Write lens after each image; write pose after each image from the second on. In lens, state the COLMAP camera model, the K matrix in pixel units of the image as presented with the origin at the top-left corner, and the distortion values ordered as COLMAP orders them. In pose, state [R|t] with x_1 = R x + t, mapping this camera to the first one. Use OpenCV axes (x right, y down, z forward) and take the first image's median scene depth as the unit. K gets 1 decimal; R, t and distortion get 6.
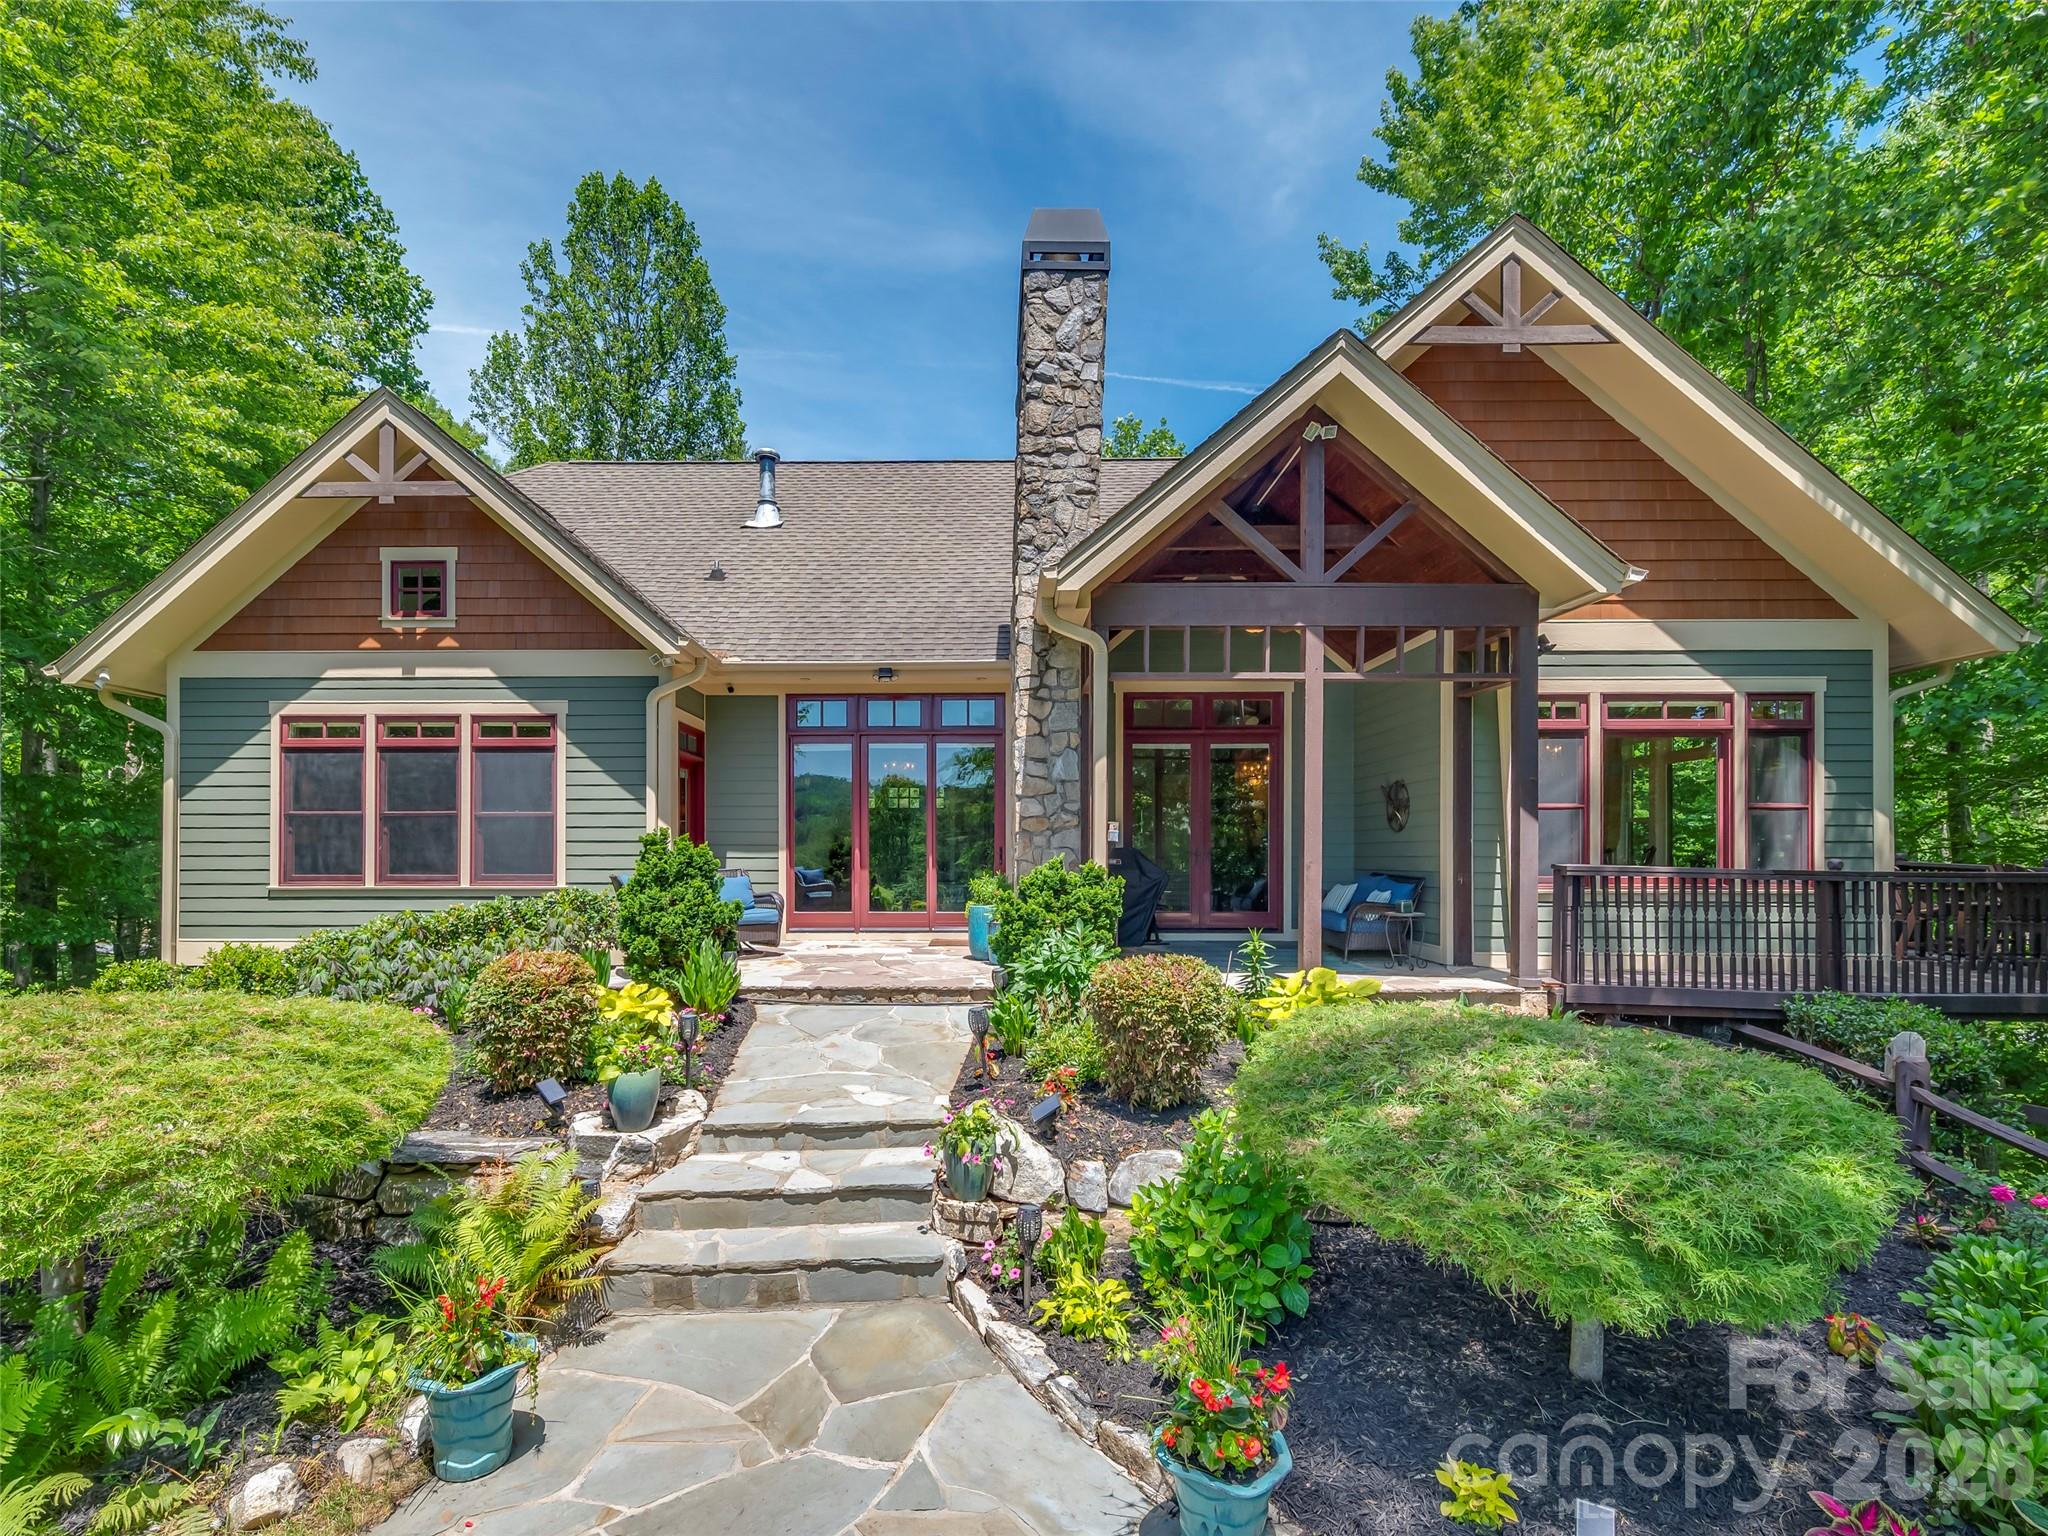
lens RADIAL K [[970.4, 0, 1024.4], [0, 970.4, 822.3], [0, 0, 1]] dist [0.002329, 0.000229]
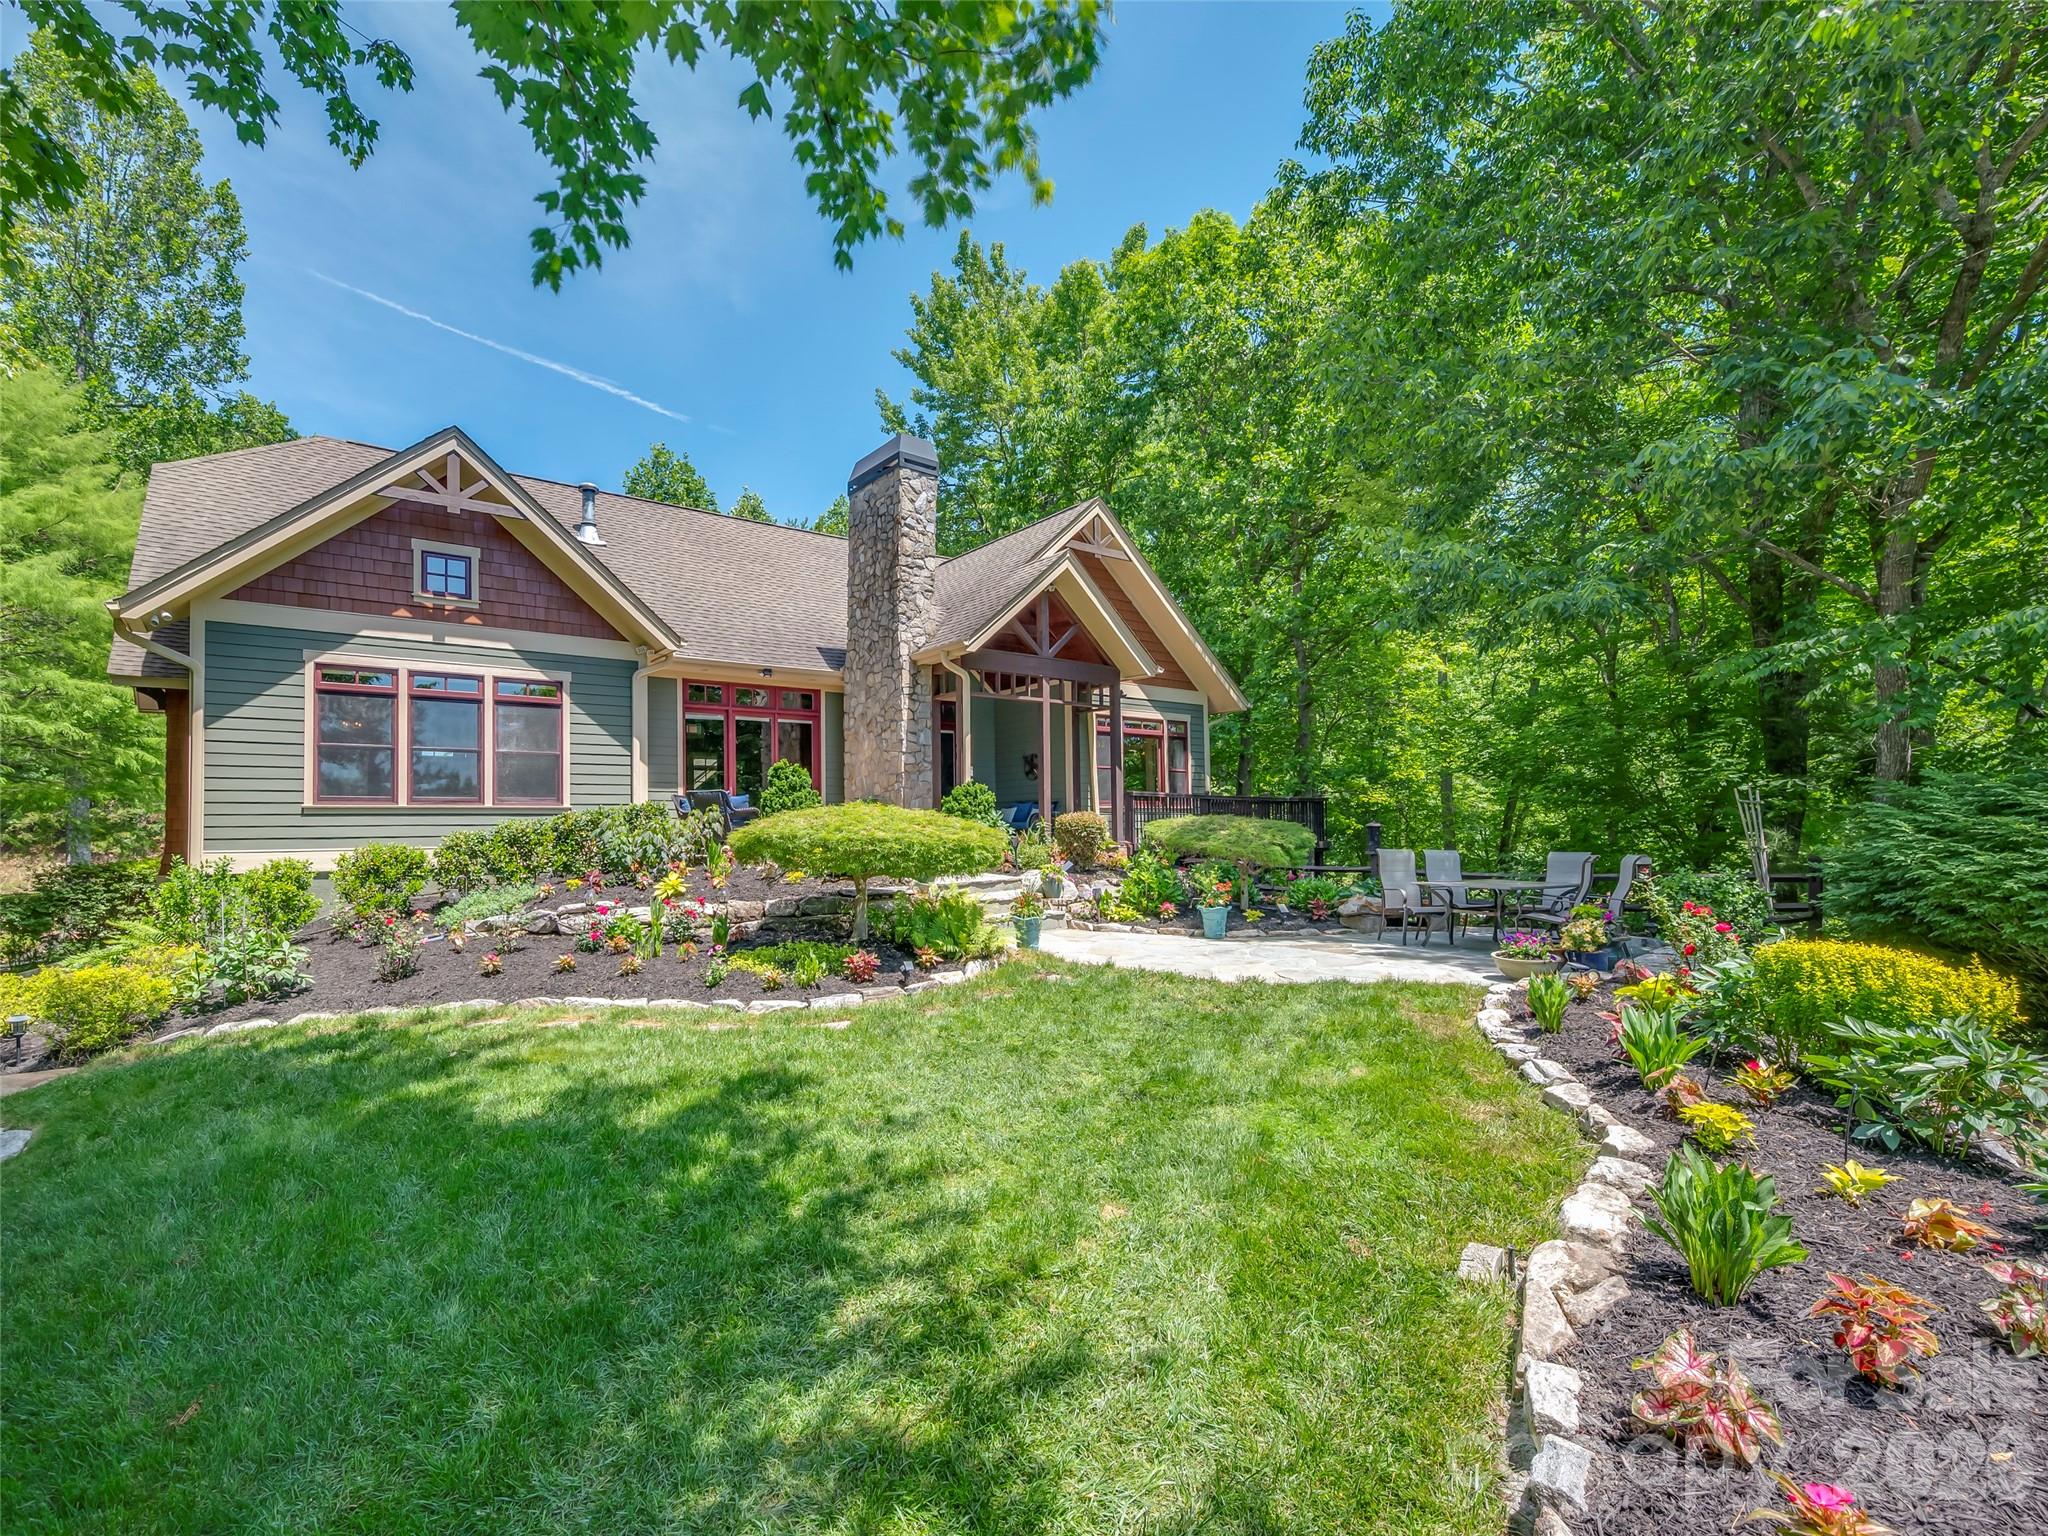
lens RADIAL K [[929.8, 0, 1024.0], [0, 929.8, 768.0], [0, 0, 1]] dist [0.000759, 0.000318]
pose [[0.779330, 0.030225, 0.625884, -0.799804], [0.001332, 0.998754, -0.049890, 0.078431], [-0.626612, 0.039714, 0.778319, -0.434857]]
